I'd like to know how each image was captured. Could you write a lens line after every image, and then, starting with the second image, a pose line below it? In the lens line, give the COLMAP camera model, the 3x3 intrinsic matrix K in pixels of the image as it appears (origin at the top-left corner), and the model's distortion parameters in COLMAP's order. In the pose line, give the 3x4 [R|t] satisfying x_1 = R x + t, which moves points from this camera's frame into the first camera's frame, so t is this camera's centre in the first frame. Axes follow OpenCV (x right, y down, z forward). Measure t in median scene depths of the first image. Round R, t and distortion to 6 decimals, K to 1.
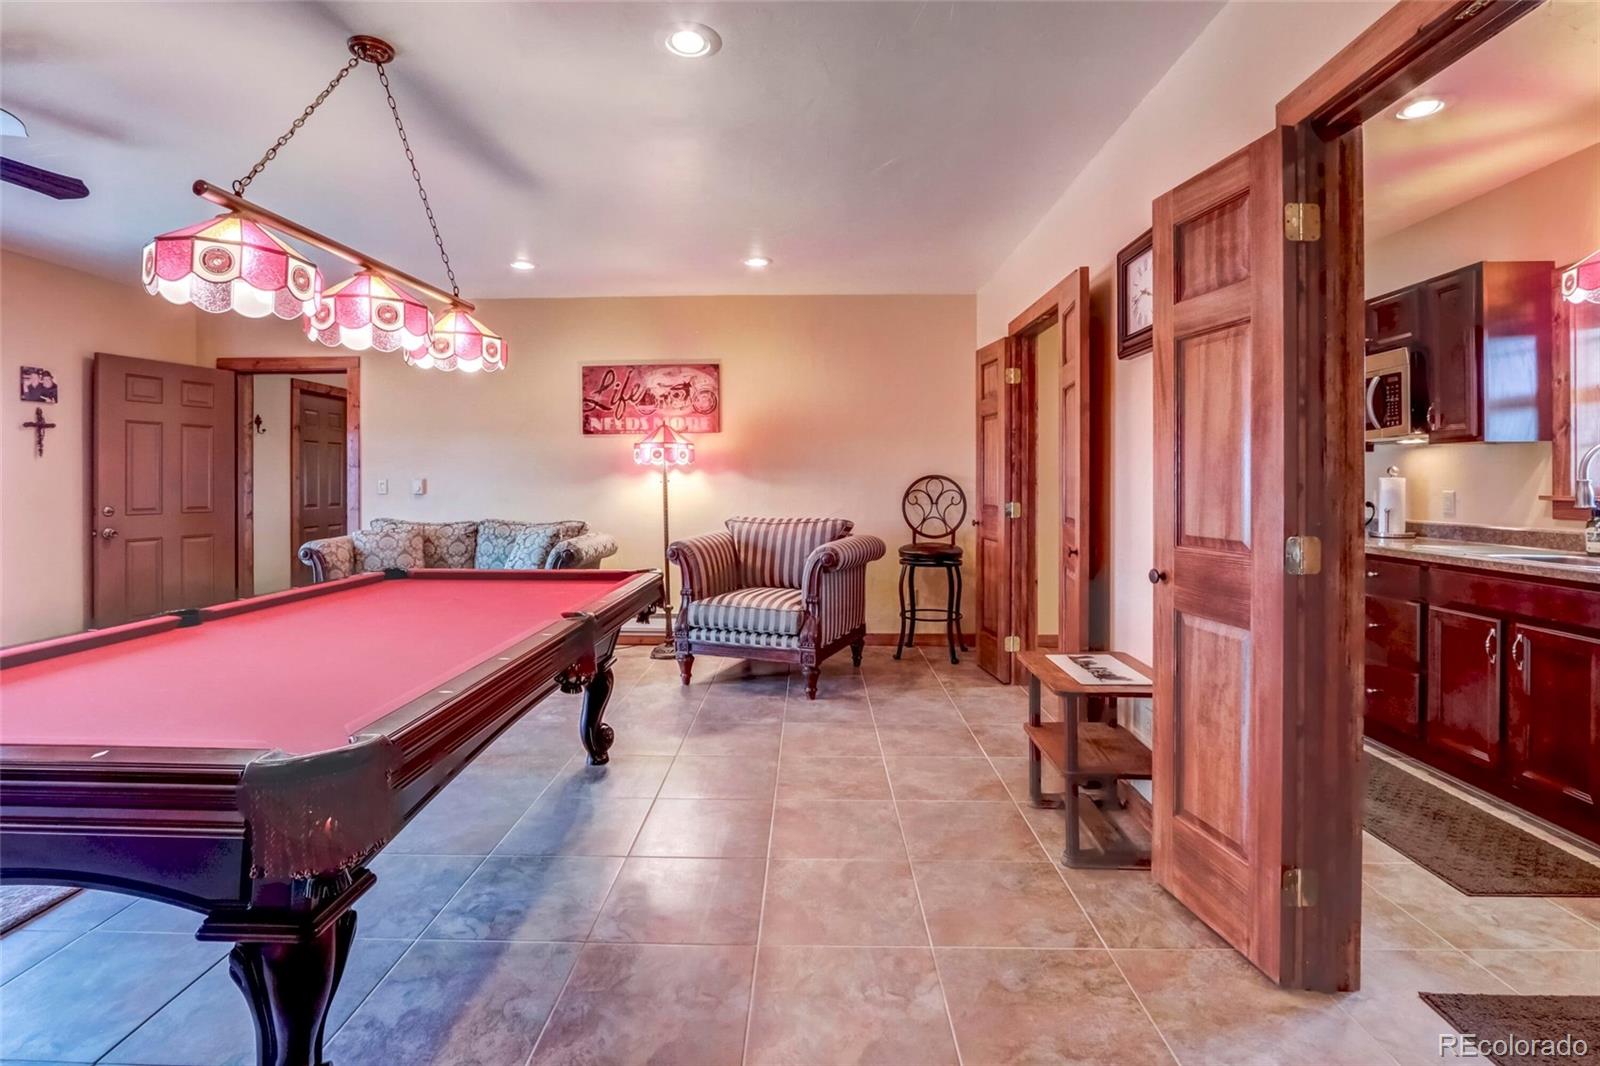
lens RADIAL K [[770.2, 0, 800.2], [0, 770.2, 474.0], [0, 0, 1]] dist [-0.003421, -0.000810]
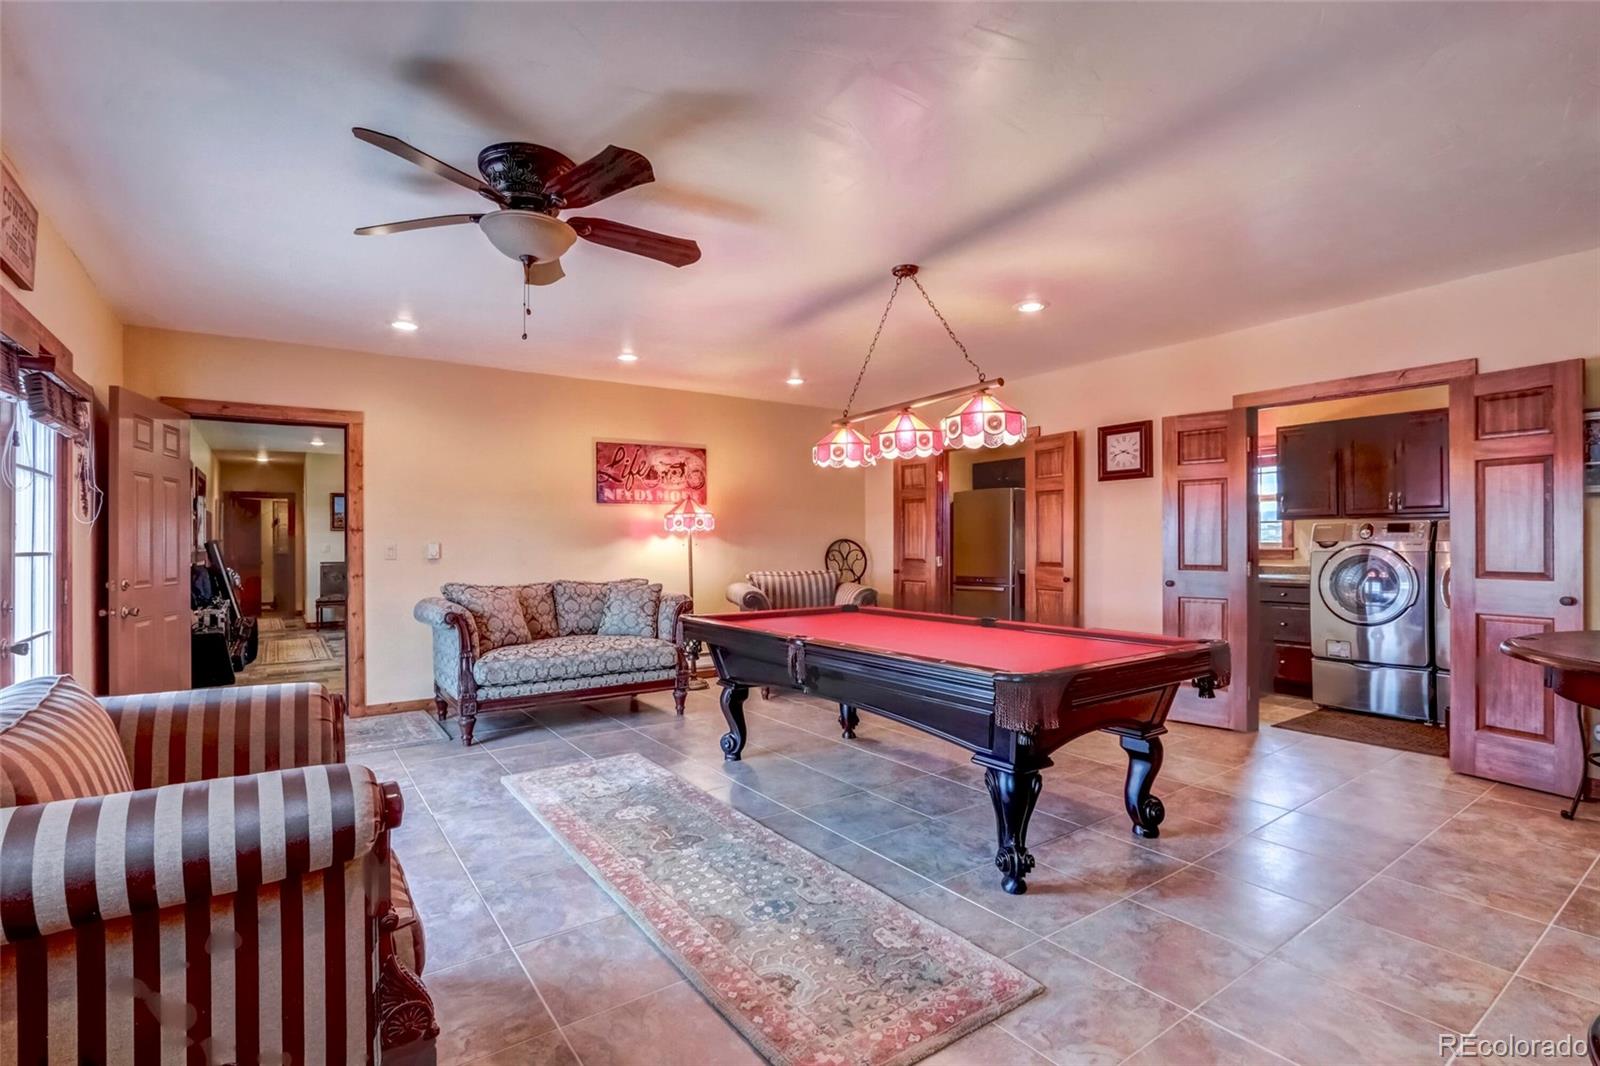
lens RADIAL K [[746.4, 0, 800.0], [0, 746.4, 533.0], [0, 0, 1]] dist [-0.000854, -0.000152]
pose [[0.797372, 0.004405, 0.603471, -1.012171], [0.000945, 0.999963, -0.008548, 0.002374], [-0.603487, 0.007386, 0.797339, -0.056292]]
